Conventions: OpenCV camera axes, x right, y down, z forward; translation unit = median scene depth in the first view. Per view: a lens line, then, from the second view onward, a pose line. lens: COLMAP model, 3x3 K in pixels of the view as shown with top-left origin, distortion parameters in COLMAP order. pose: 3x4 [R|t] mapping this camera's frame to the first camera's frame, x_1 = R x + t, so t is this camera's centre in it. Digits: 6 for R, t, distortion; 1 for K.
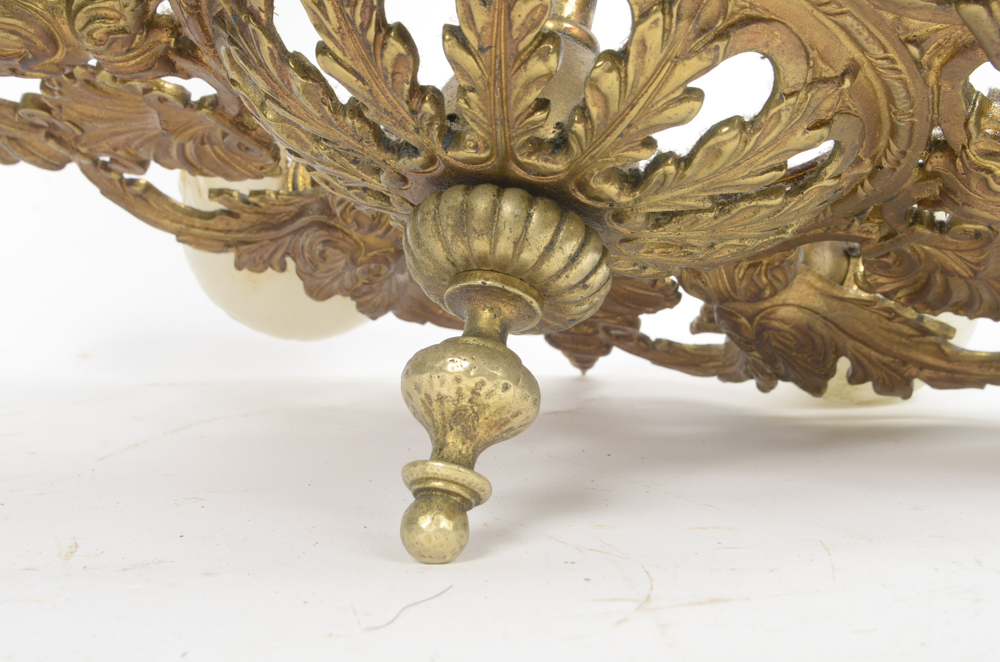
lens RADIAL K [[1446.0, 0, 506.0], [0, 1446.0, 335.8], [0, 0, 1]] dist [0.018377, 0.000000]
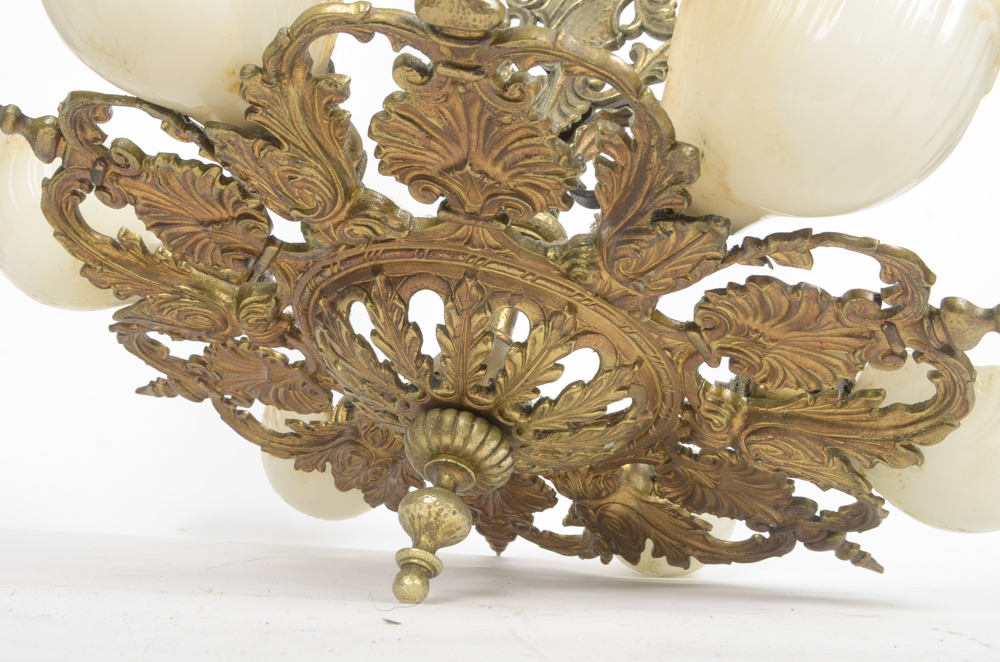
lens RADIAL K [[1063.2, 0, 498.5], [0, 1063.2, 328.2], [0, 0, 1]] dist [-0.051410, 0.000000]
pose [[0.996863, 0.072353, 0.032091, -0.004048], [-0.062423, 0.967949, -0.243266, 0.120107], [-0.048663, 0.240499, 0.969429, -0.361497]]
